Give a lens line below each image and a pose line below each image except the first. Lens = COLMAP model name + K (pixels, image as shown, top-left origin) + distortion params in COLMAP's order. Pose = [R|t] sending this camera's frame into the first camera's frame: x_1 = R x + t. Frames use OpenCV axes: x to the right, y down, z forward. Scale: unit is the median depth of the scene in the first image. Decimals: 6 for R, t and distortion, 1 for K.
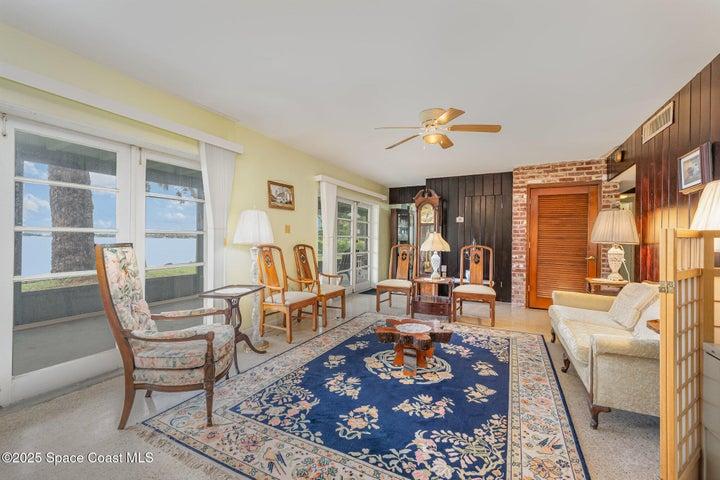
lens RADIAL K [[292.1, 0, 360.0], [0, 292.1, 240.0], [0, 0, 1]] dist [-0.000434, -0.000041]
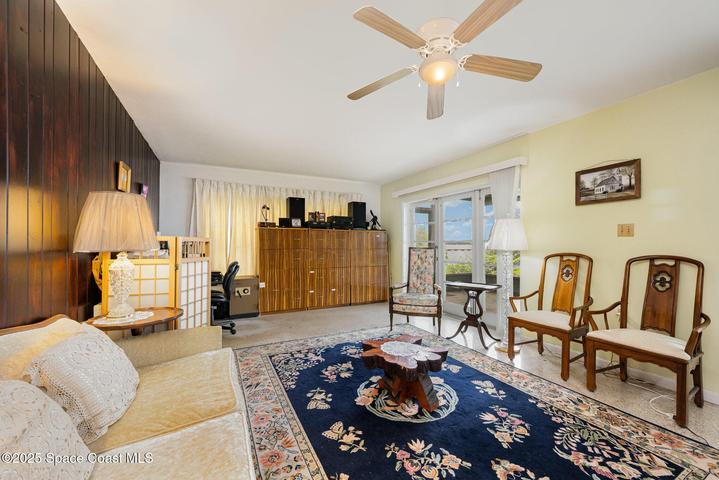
lens RADIAL K [[281.4, 0, 359.5], [0, 281.4, 240.0], [0, 0, 1]] dist [-0.001412, -0.000288]
pose [[-0.571410, -0.019438, -0.820434, 0.987577], [-0.011222, 0.999811, -0.015872, 0.000256], [0.820588, 0.000138, -0.571520, 1.460345]]
